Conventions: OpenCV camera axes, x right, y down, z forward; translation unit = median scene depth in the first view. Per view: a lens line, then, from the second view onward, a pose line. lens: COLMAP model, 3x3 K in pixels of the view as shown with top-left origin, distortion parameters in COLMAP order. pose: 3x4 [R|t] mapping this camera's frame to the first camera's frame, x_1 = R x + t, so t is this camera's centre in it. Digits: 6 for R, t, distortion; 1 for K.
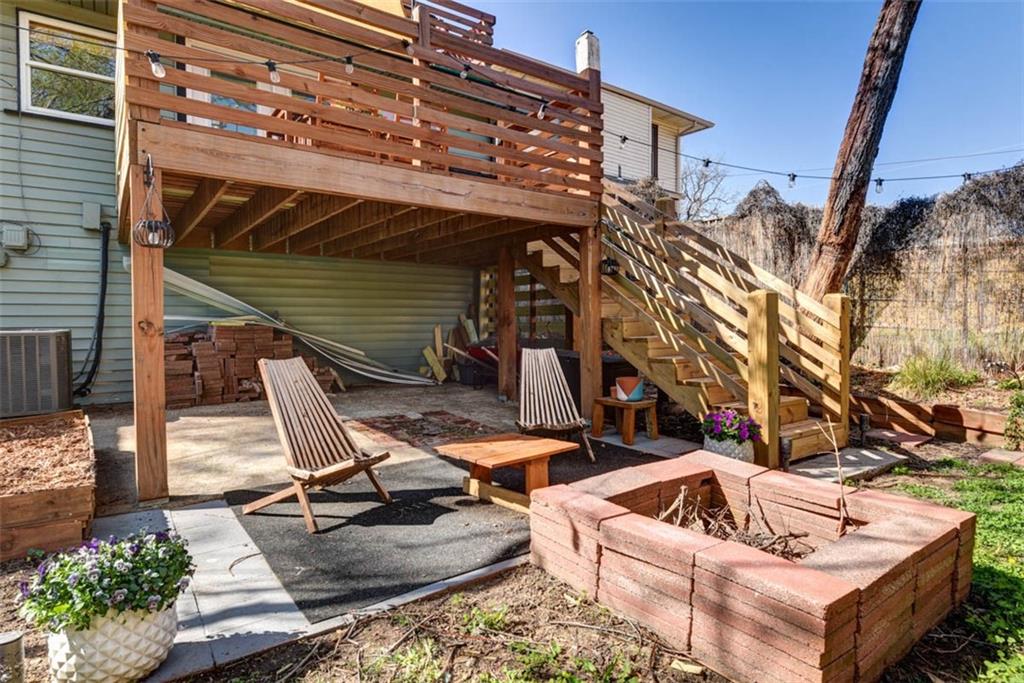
lens RADIAL K [[540.5, 0, 512.0], [0, 540.5, 341.5], [0, 0, 1]] dist [0.002570, 0.000296]
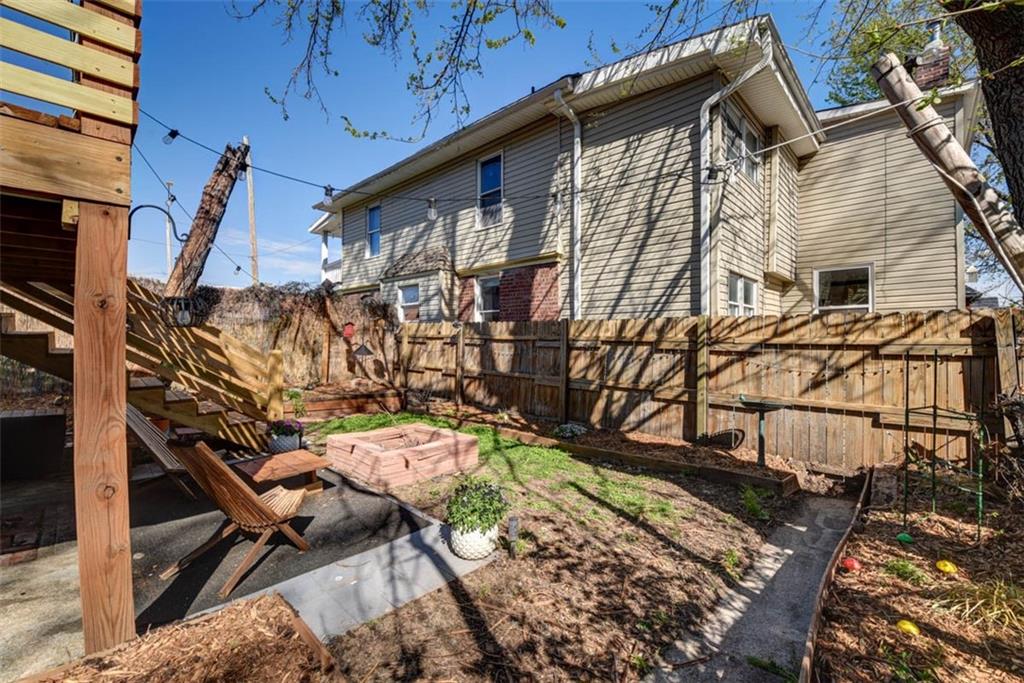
lens RADIAL K [[437.9, 0, 512.0], [0, 437.9, 341.5], [0, 0, 1]] dist [-0.000049, -0.000016]
pose [[-0.181471, 0.005027, 0.983383, -1.723843], [0.032626, 0.999467, 0.000912, -0.155179], [-0.982855, 0.032249, -0.181539, 0.786477]]
